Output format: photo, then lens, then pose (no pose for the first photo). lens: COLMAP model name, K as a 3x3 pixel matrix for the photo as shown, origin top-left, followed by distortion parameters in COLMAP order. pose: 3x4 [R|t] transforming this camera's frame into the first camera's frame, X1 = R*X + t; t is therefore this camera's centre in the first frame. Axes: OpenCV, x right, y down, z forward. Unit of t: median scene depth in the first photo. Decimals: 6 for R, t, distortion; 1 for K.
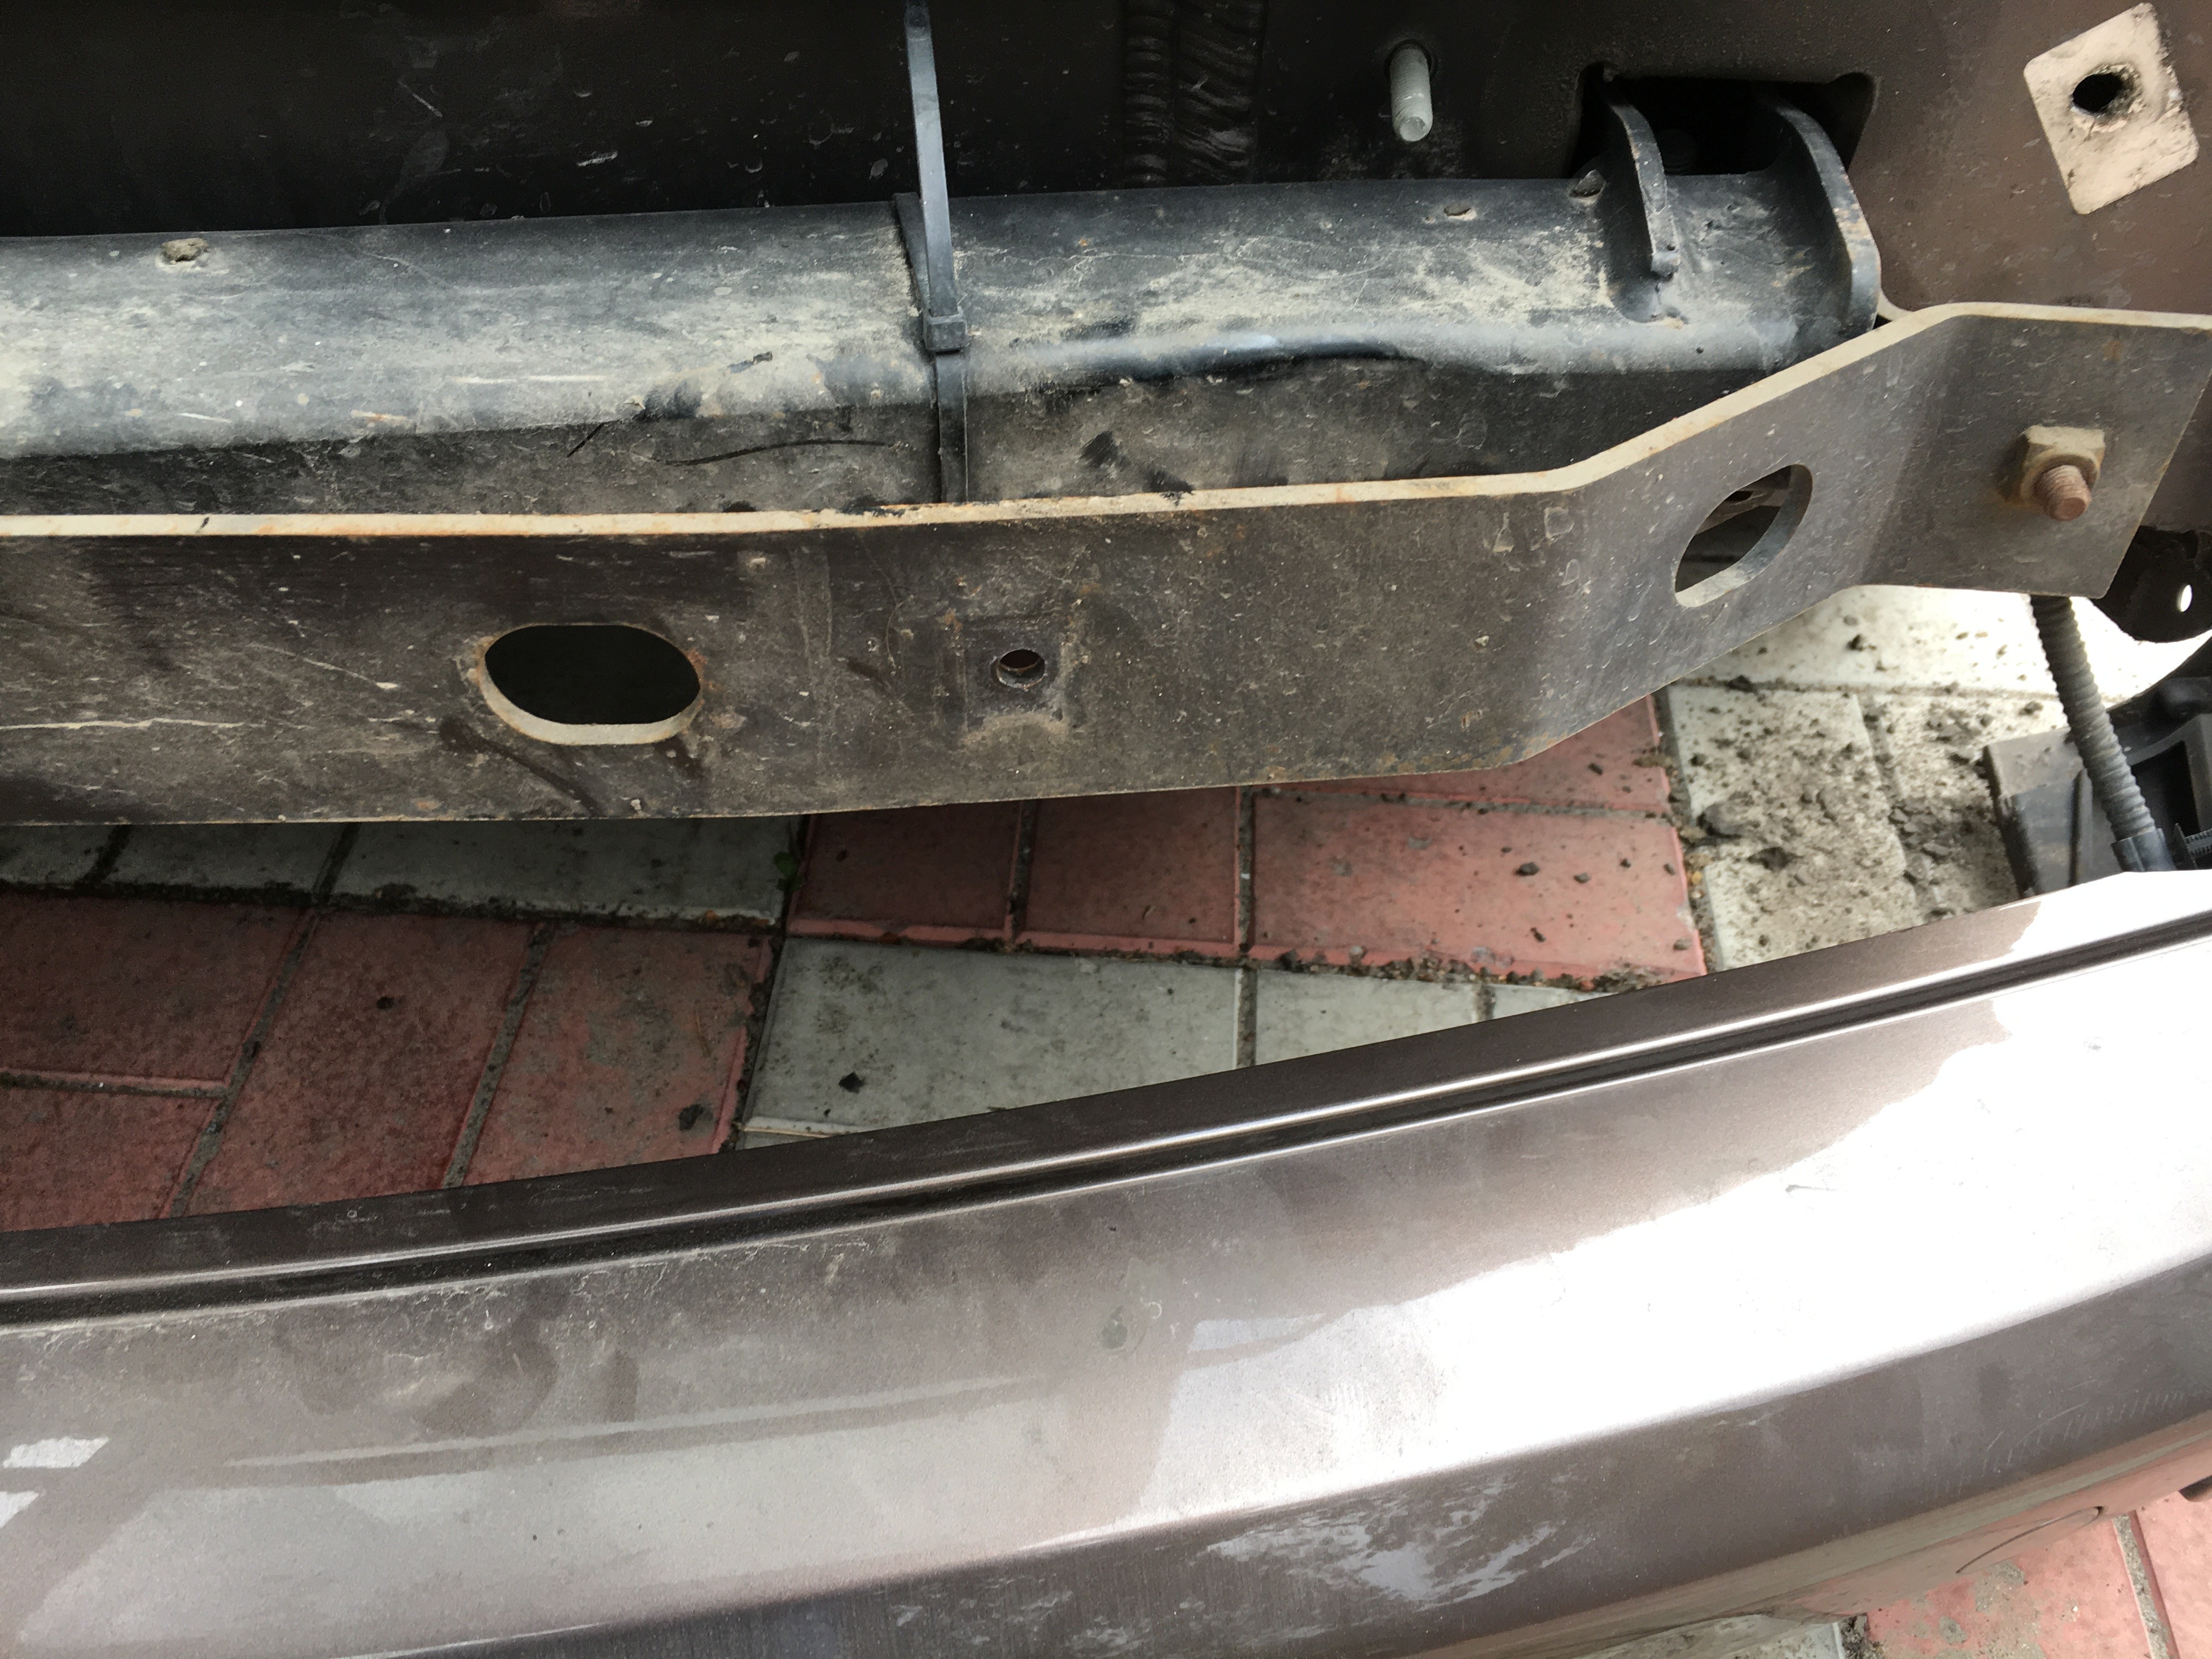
lens RADIAL K [[1912.2, 0, 1105.0], [0, 1912.2, 827.9], [0, 0, 1]] dist [0.045956, -0.006766]
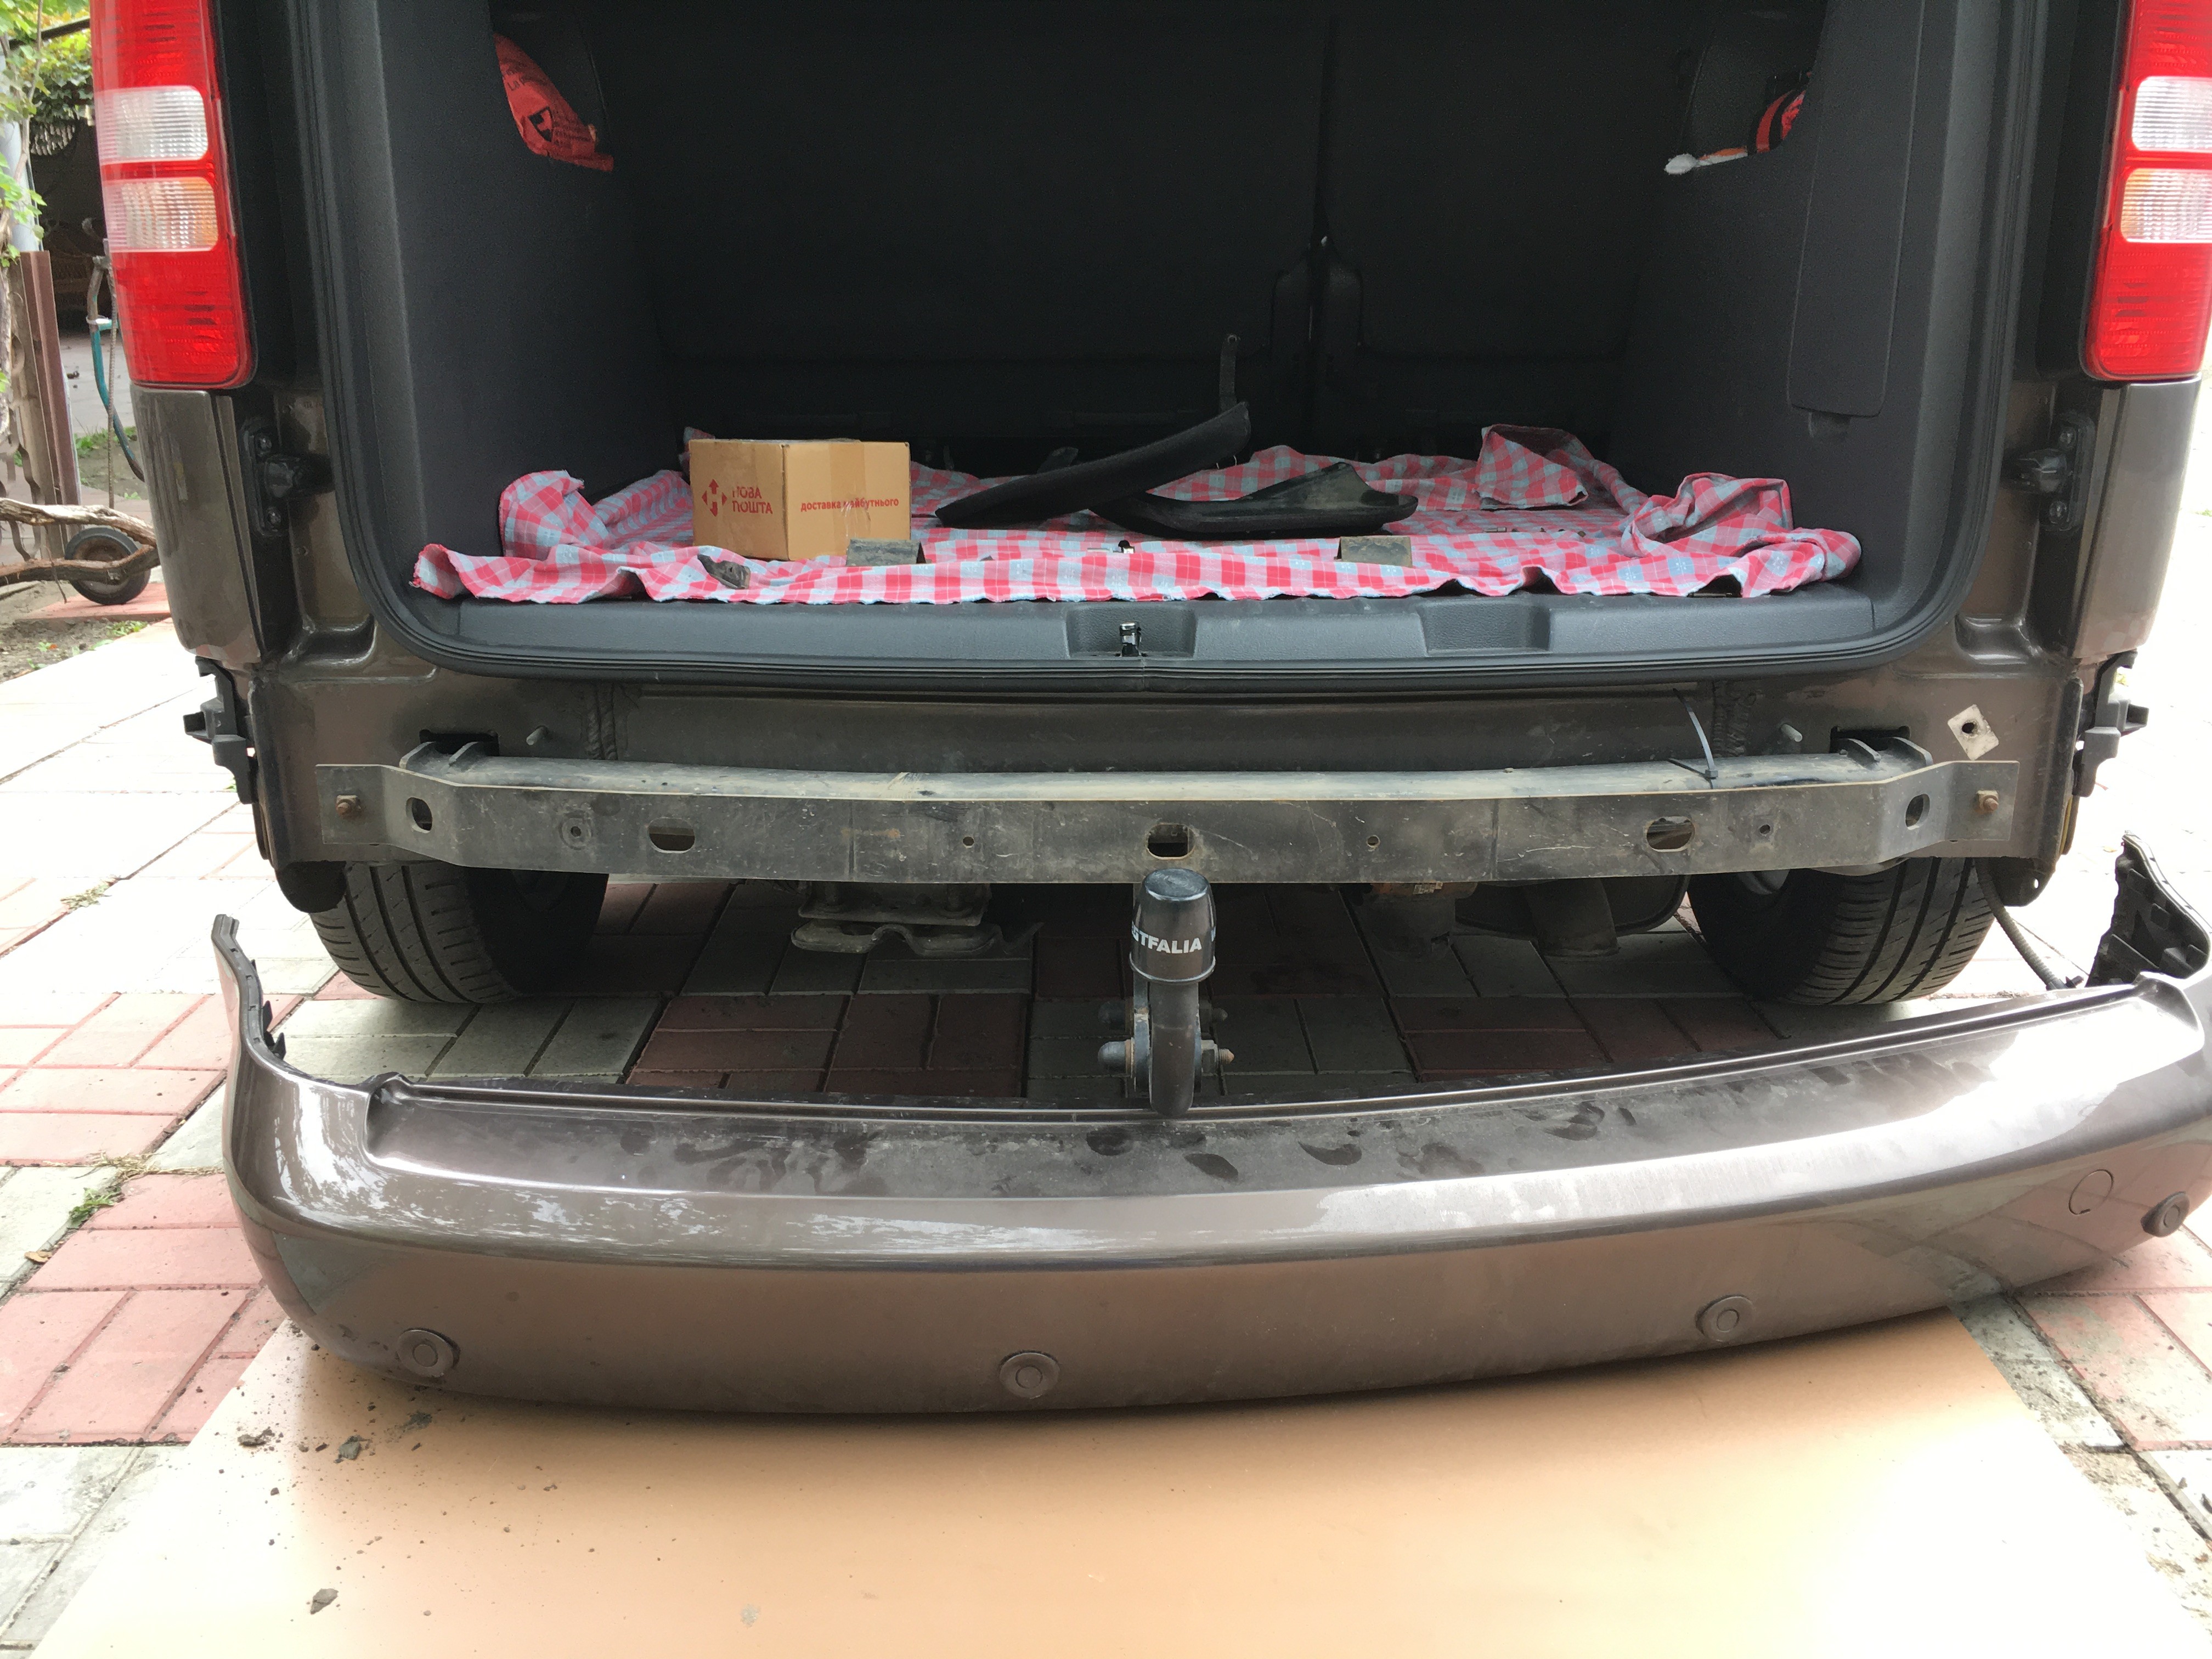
lens RADIAL K [[1912.2, 0, 1104.6], [0, 1912.2, 830.7], [0, 0, 1]] dist [0.045956, -0.006766]
pose [[0.997147, -0.036998, 0.065791, -1.752018], [0.063882, 0.877927, -0.474514, 1.814203], [-0.040203, 0.477363, 0.877786, -2.637392]]
